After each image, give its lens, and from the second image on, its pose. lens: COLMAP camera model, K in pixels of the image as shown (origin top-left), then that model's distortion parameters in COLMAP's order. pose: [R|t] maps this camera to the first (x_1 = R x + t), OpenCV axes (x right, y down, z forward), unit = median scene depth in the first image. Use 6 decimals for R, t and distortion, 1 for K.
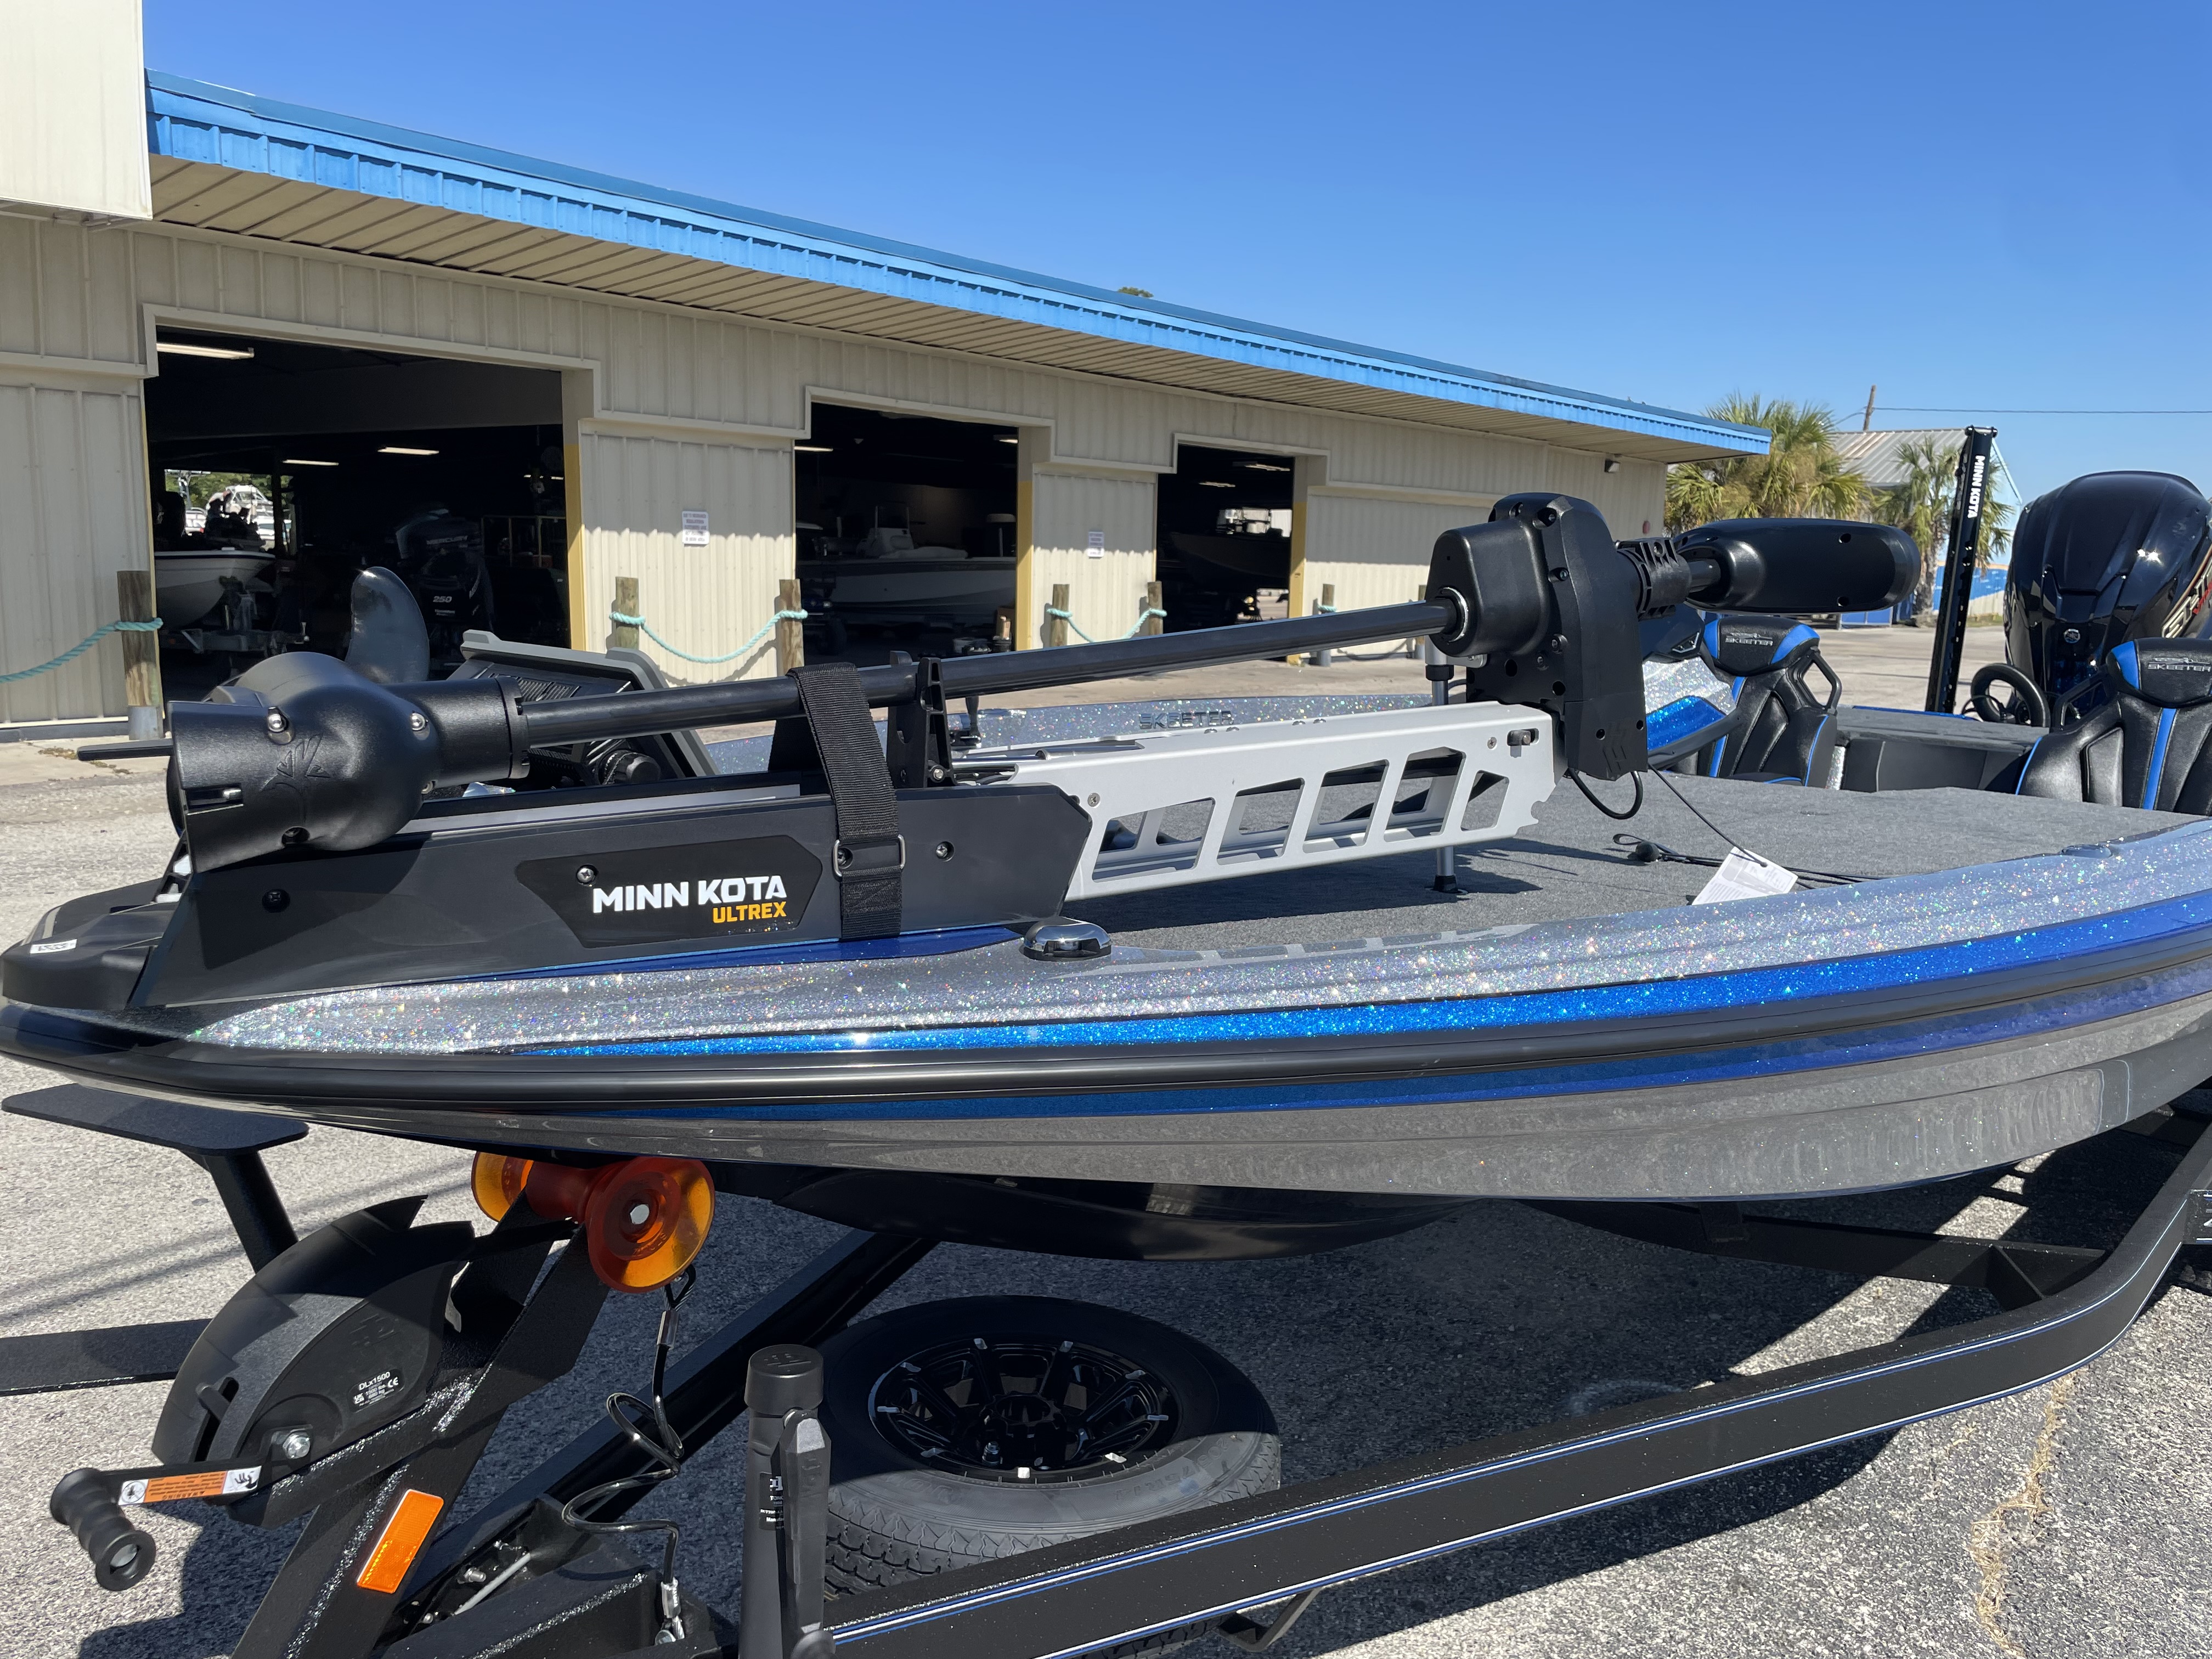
lens RADIAL K [[1669.0, 0, 1132.9], [0, 1669.0, 827.4], [0, 0, 1]] dist [0.085293, -0.109775]
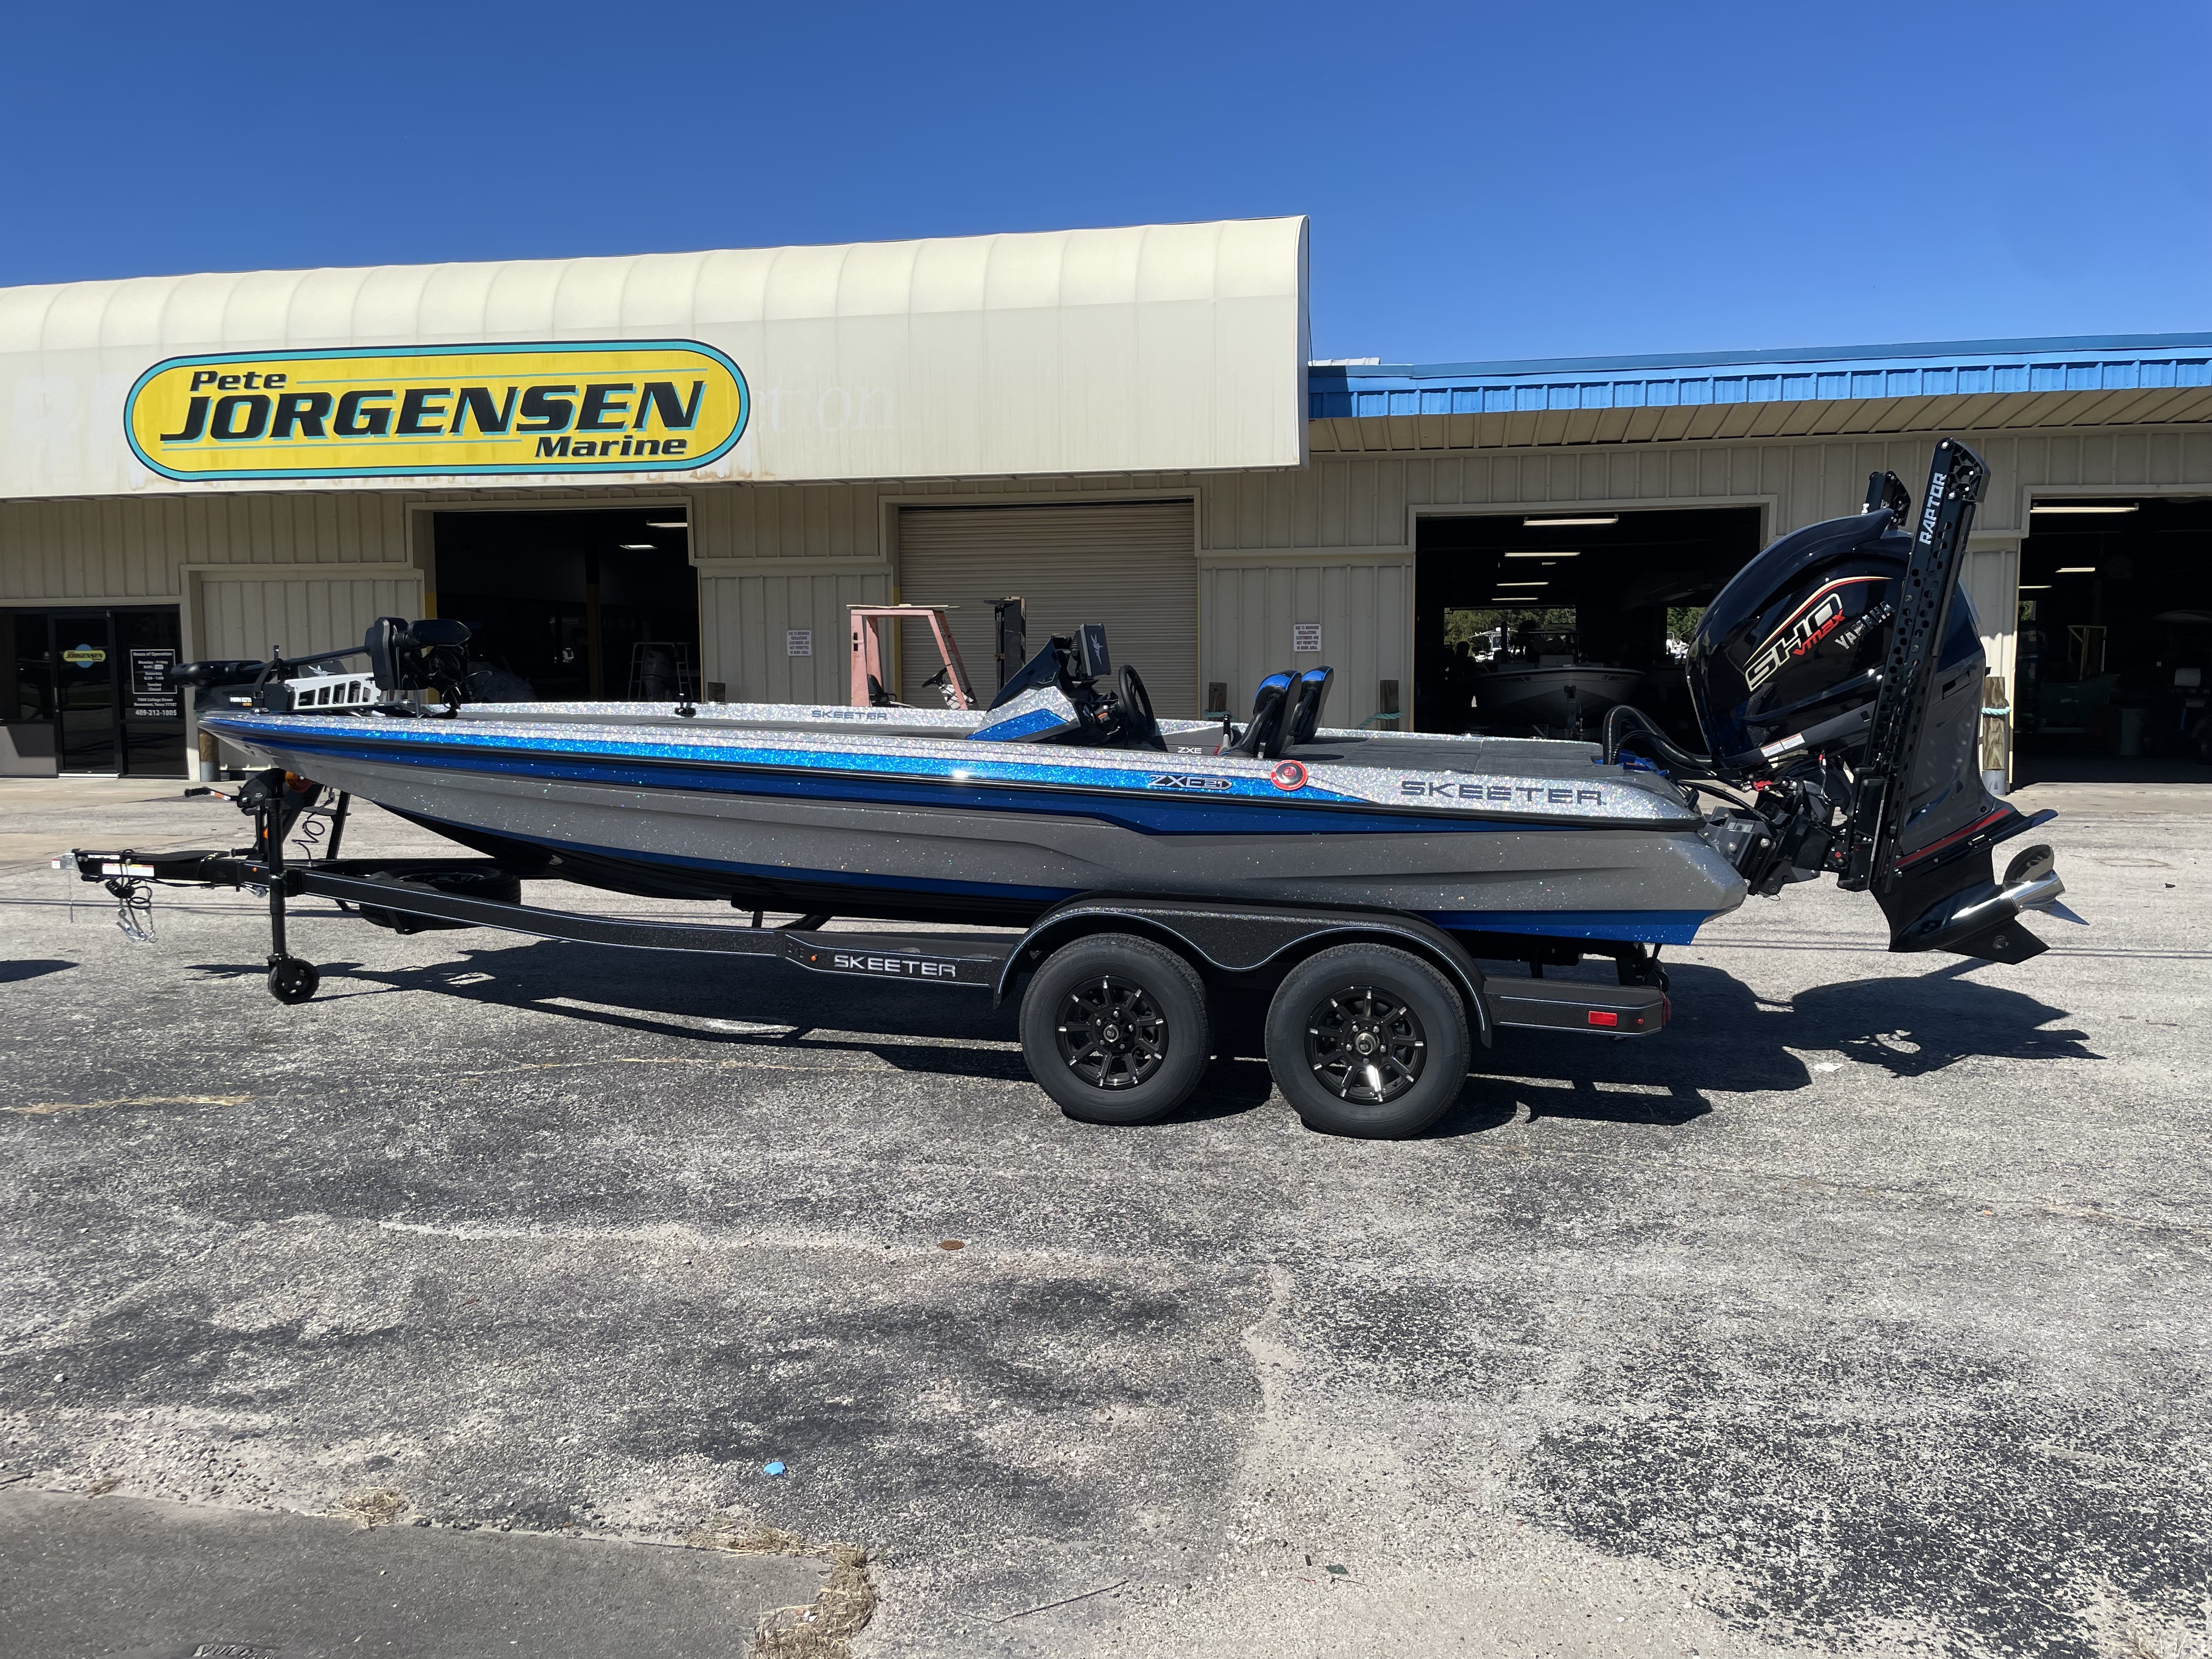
lens RADIAL K [[1669.0, 0, 1132.9], [0, 1669.0, 827.4], [0, 0, 1]] dist [0.085293, -0.109775]
pose [[0.471890, 0.056507, -0.879845, 0.537049], [-0.122399, 0.992479, -0.001906, 0.009302], [0.873120, 0.108592, 0.475257, 0.084319]]
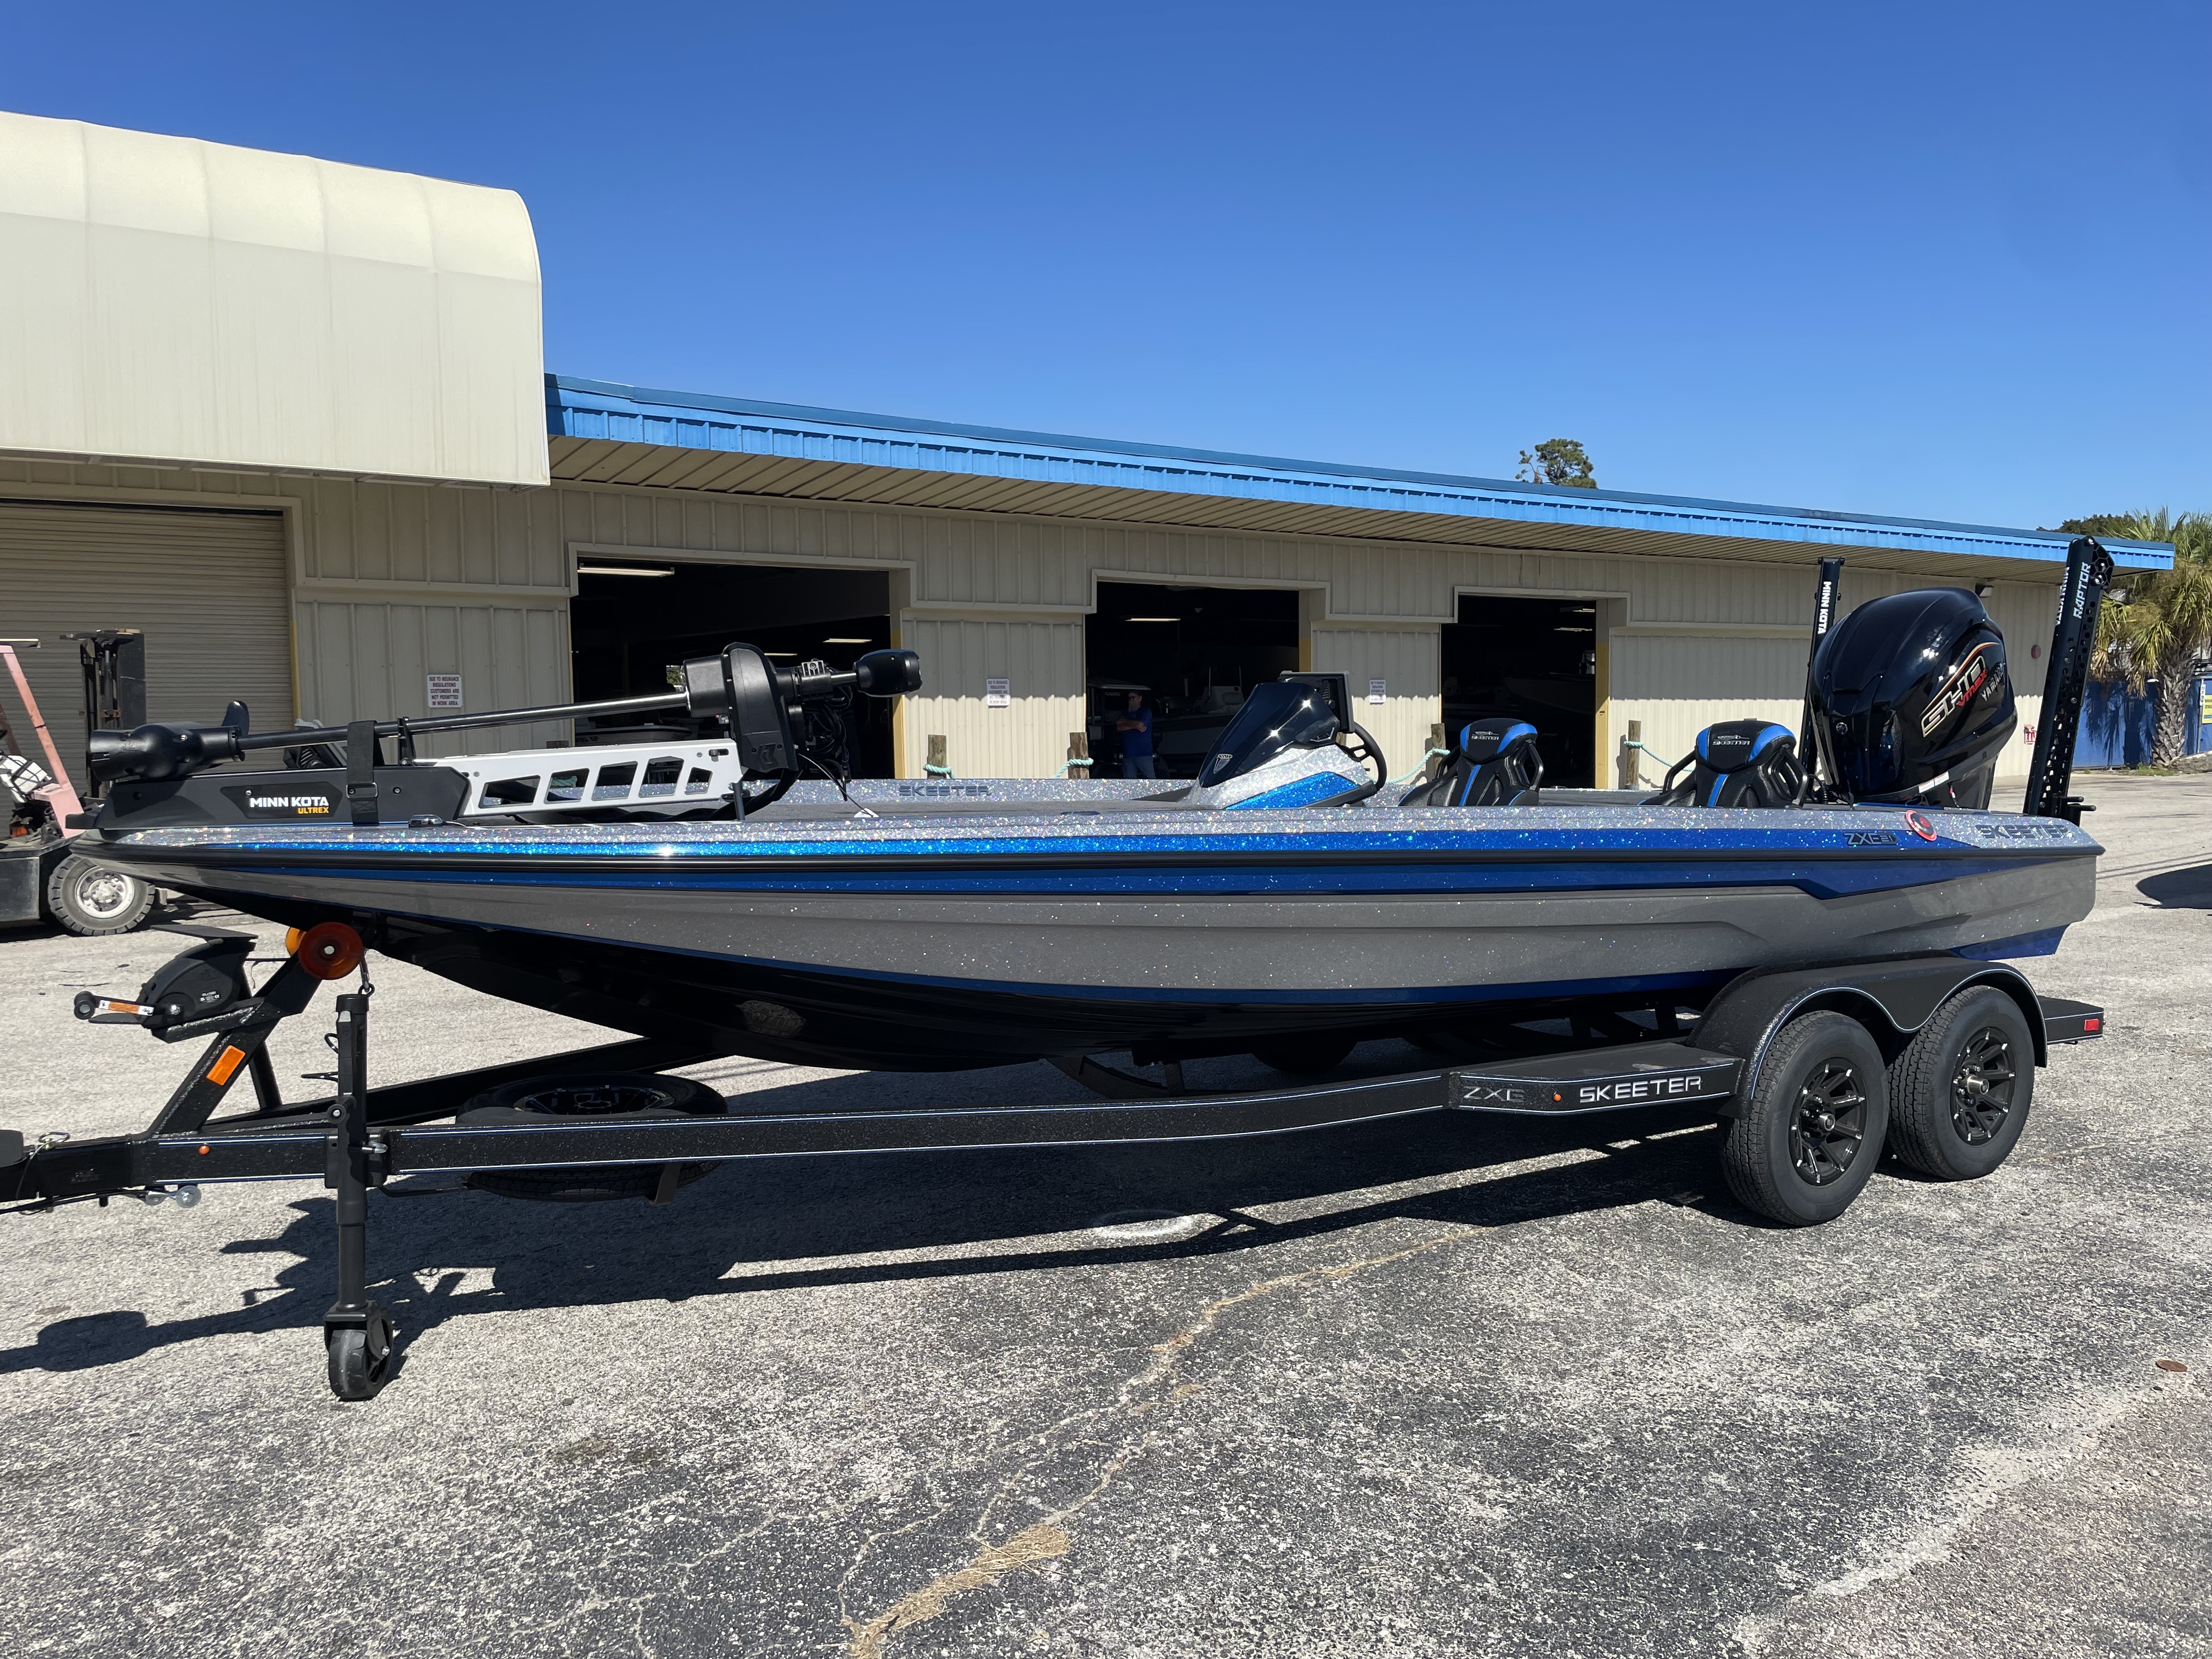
lens RADIAL K [[1663.7, 0, 1114.5], [0, 1663.7, 841.5], [0, 0, 1]] dist [0.103056, -0.157016]
pose [[0.962369, -0.016334, -0.271253, 0.155751], [-0.006692, 0.996465, -0.083746, 0.028450], [0.271662, 0.082409, 0.958858, -0.111682]]
